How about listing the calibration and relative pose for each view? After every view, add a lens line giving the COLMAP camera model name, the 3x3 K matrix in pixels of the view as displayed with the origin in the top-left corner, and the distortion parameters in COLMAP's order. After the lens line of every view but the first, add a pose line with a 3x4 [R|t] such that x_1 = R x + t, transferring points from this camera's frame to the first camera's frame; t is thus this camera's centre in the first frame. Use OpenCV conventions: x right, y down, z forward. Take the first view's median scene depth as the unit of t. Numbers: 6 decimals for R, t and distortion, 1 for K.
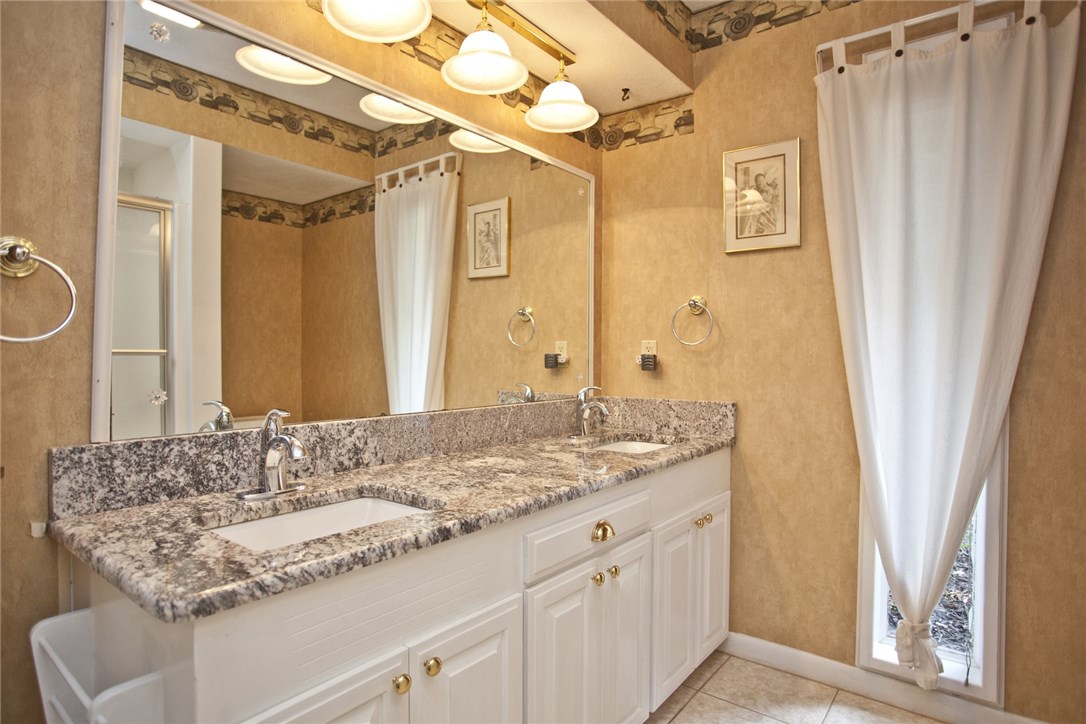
lens RADIAL K [[594.8, 0, 535.2], [0, 594.8, 359.3], [0, 0, 1]] dist [-0.053529, 0.017129]
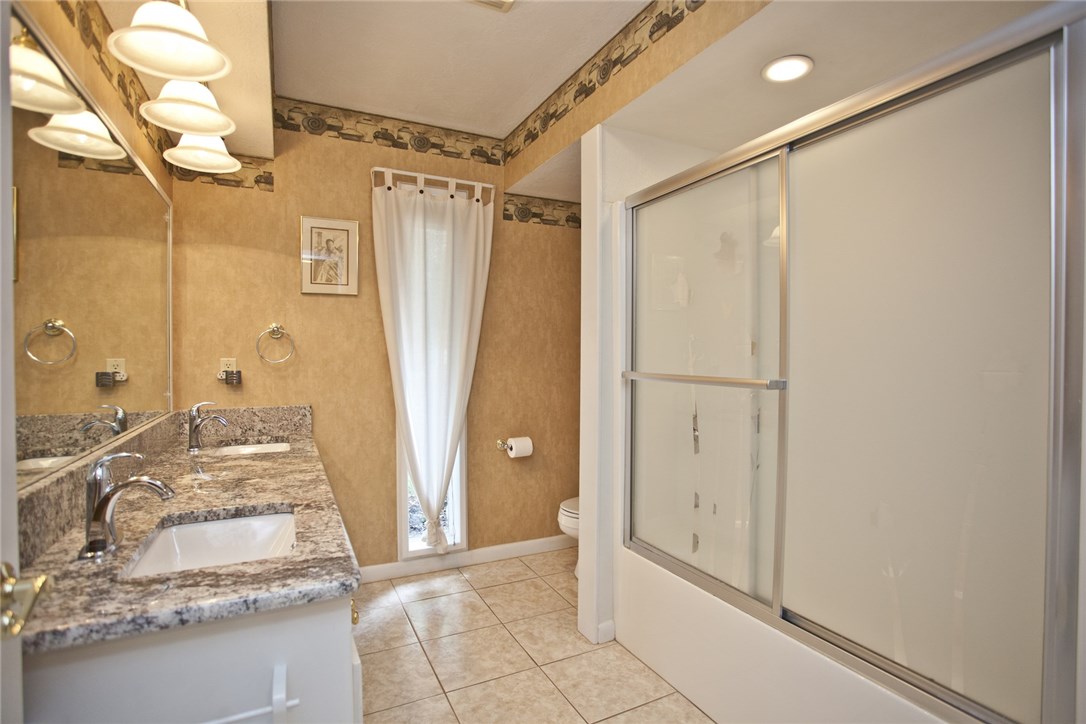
lens RADIAL K [[532.8, 0, 542.8], [0, 532.8, 360.6], [0, 0, 1]] dist [-0.051100, 0.007062]
pose [[0.419427, -0.017318, 0.907624, -0.512621], [0.008431, 0.999849, 0.015182, -0.040421], [-0.907750, 0.001285, 0.419510, 0.016428]]
